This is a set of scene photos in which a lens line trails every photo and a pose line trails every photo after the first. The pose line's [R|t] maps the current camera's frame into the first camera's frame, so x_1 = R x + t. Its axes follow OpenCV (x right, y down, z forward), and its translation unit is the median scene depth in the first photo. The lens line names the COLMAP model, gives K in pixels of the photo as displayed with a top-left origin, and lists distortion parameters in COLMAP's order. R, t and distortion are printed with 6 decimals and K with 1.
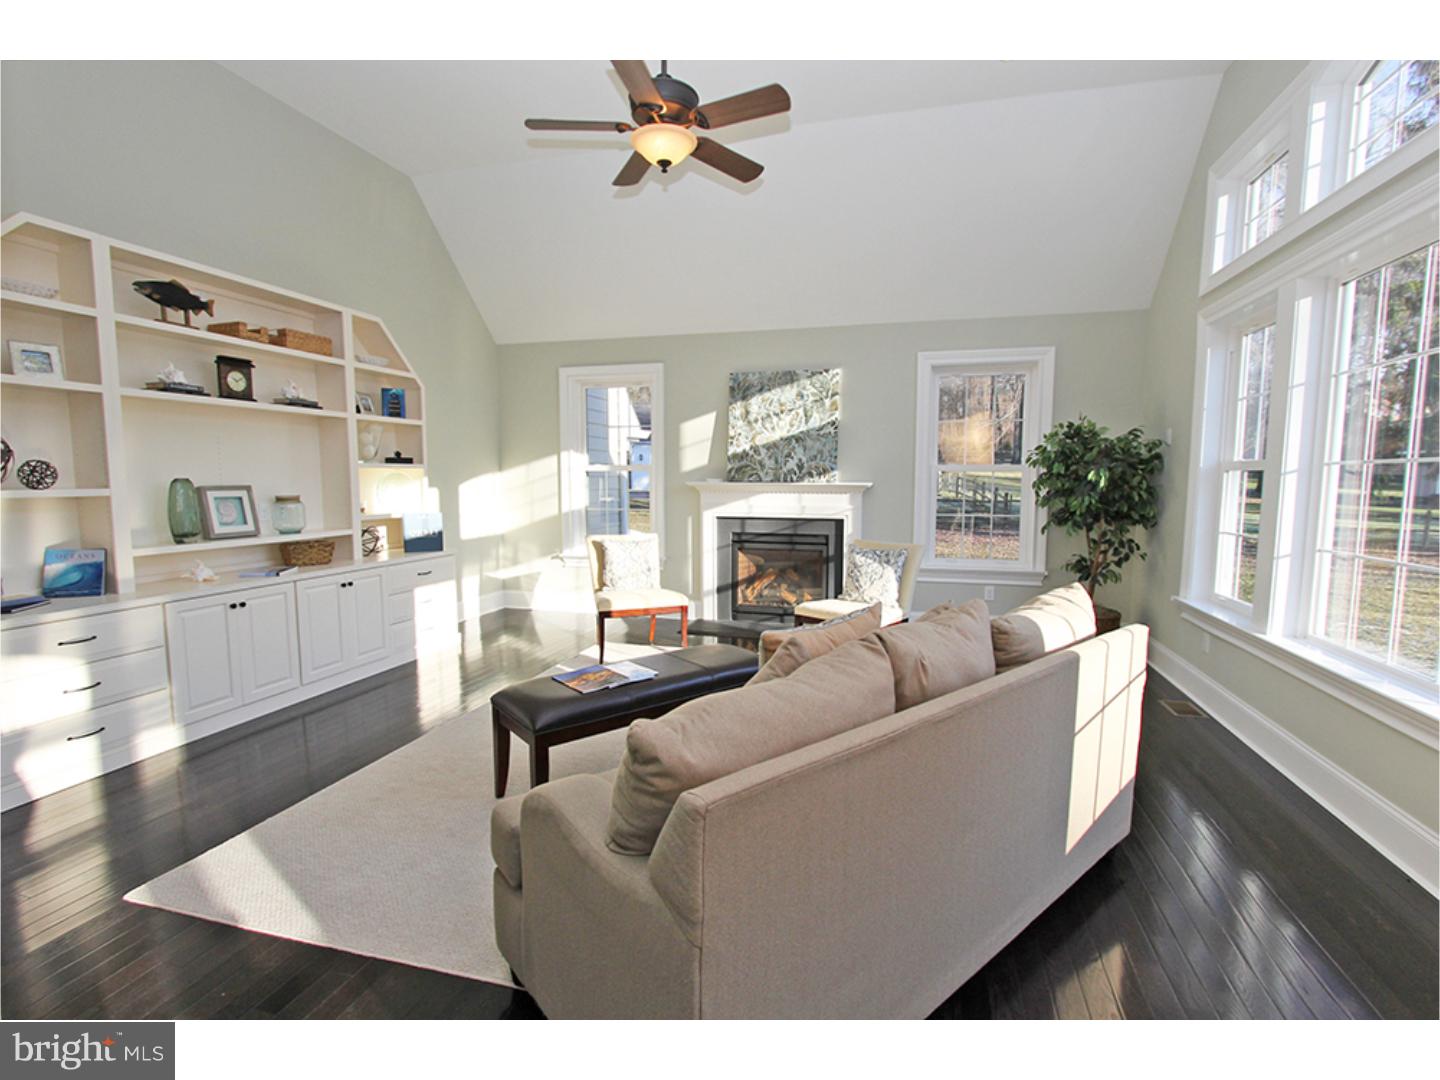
lens RADIAL K [[679.8, 0, 725.9], [0, 679.8, 540.6], [0, 0, 1]] dist [-0.002275, -0.000264]
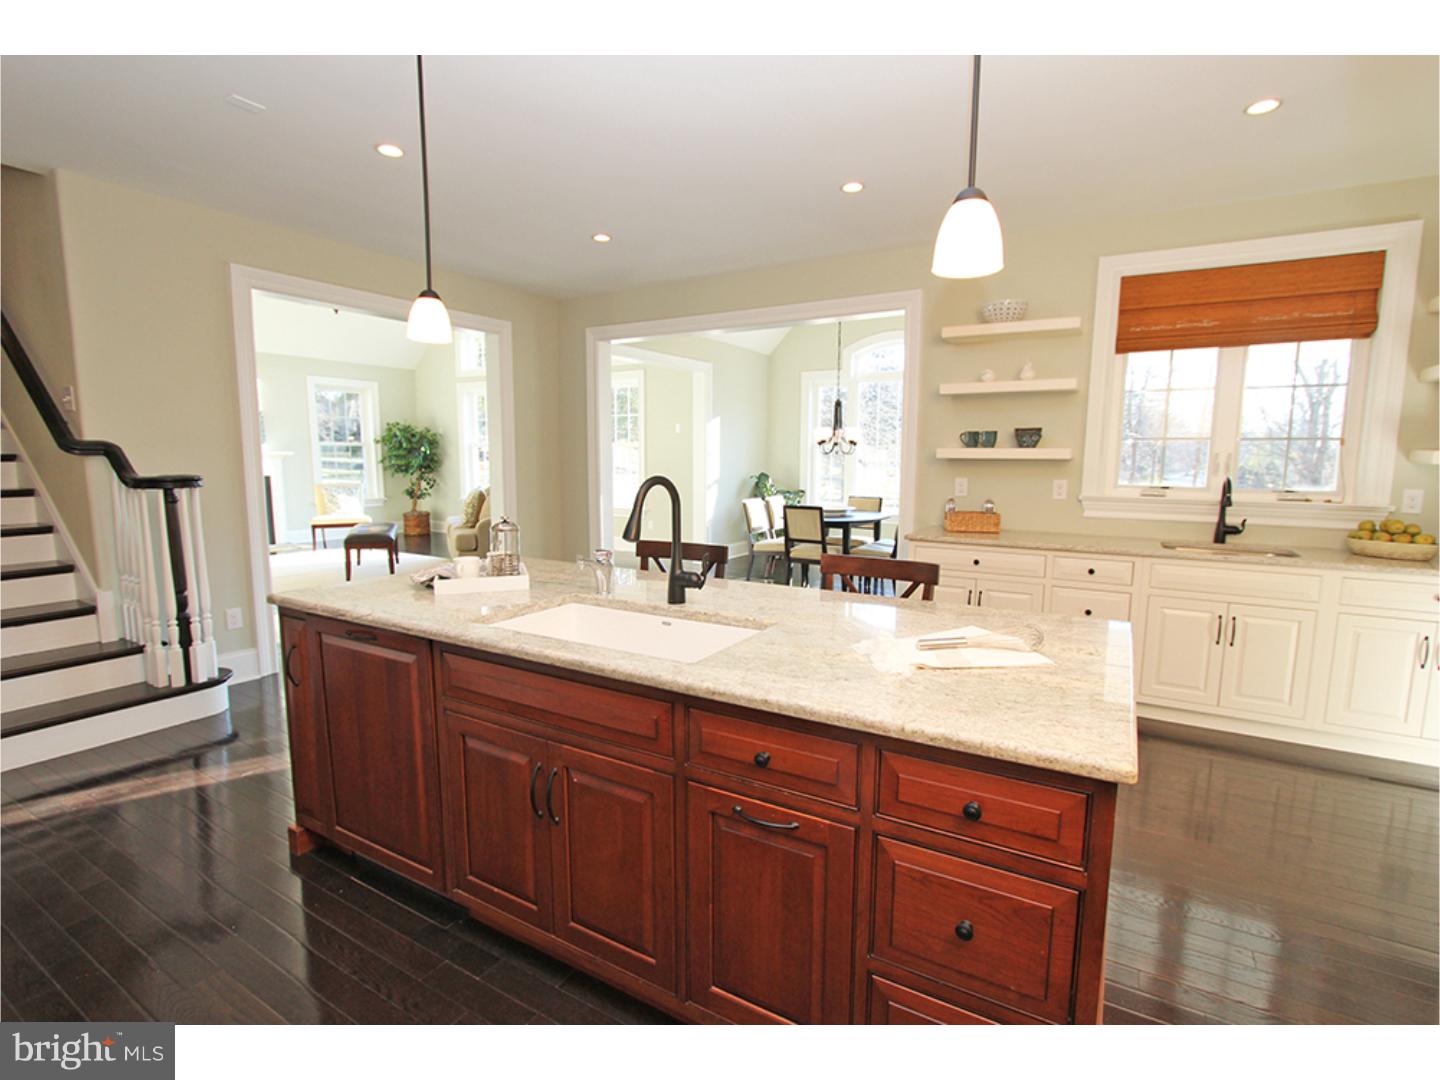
lens RADIAL K [[679.8, 0, 725.9], [0, 679.8, 540.6], [0, 0, 1]] dist [-0.002275, -0.000264]
pose [[0.271926, -0.120911, 0.954692, -1.068796], [0.085095, 0.991210, 0.101298, 0.050157], [-0.958548, 0.053694, 0.279825, -0.452974]]
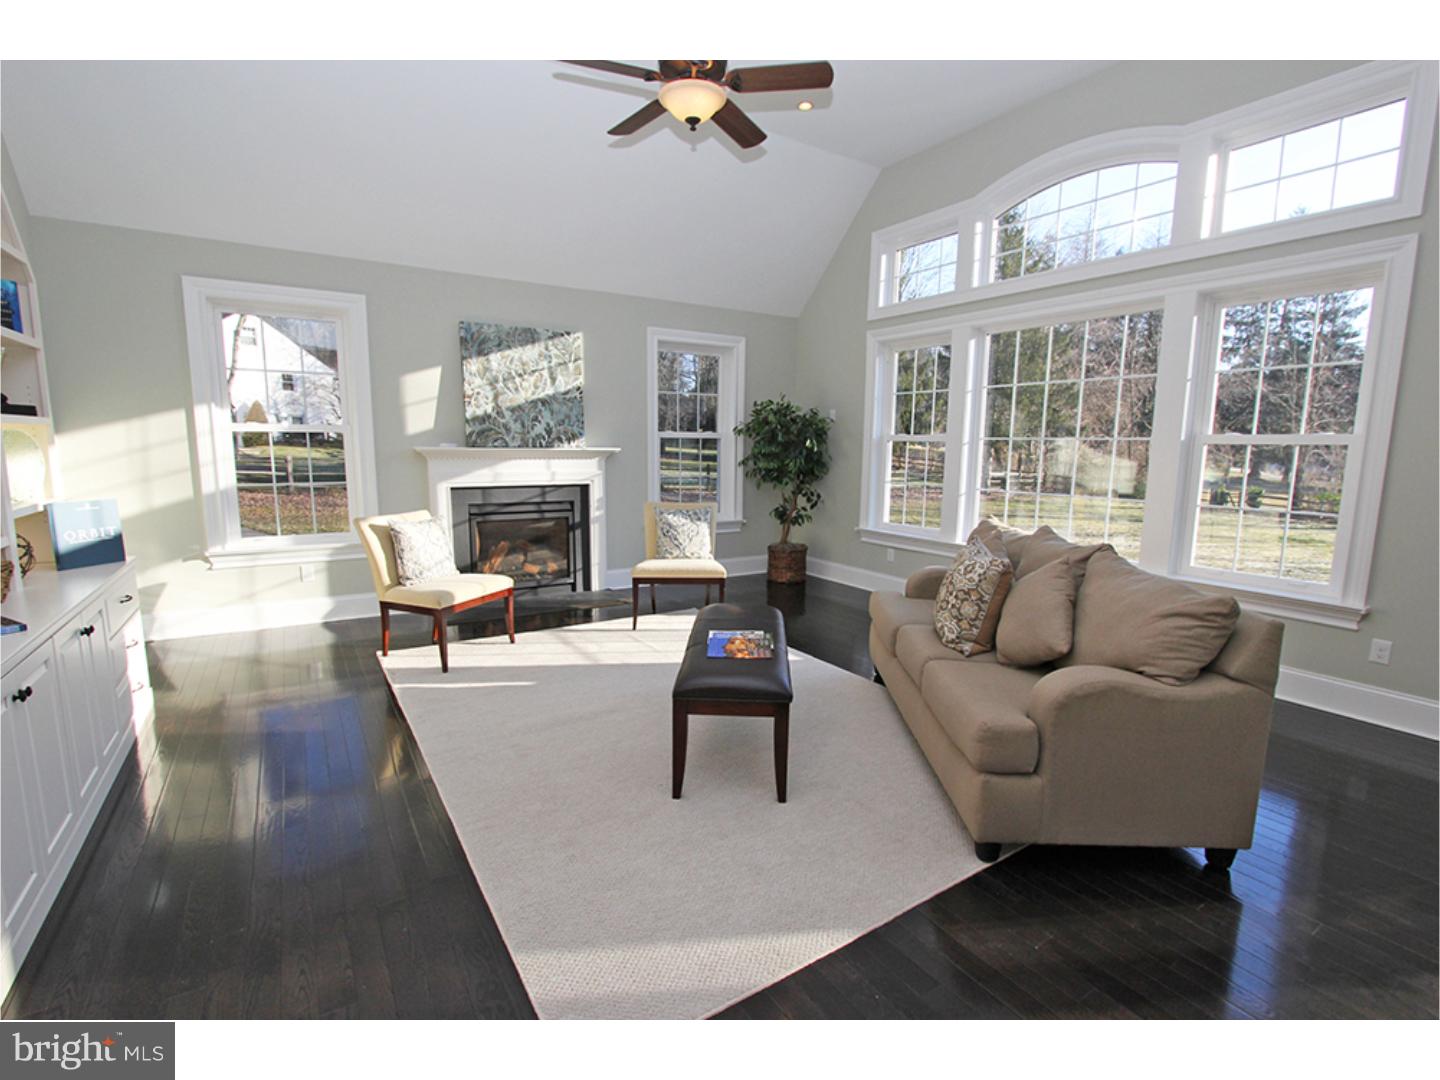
lens RADIAL K [[679.8, 0, 725.9], [0, 679.8, 540.6], [0, 0, 1]] dist [-0.002275, -0.000264]
pose [[0.672758, -0.100034, 0.733069, -0.440665], [0.060934, 0.994943, 0.079848, -0.016480], [-0.737349, -0.009049, 0.675451, 0.163455]]
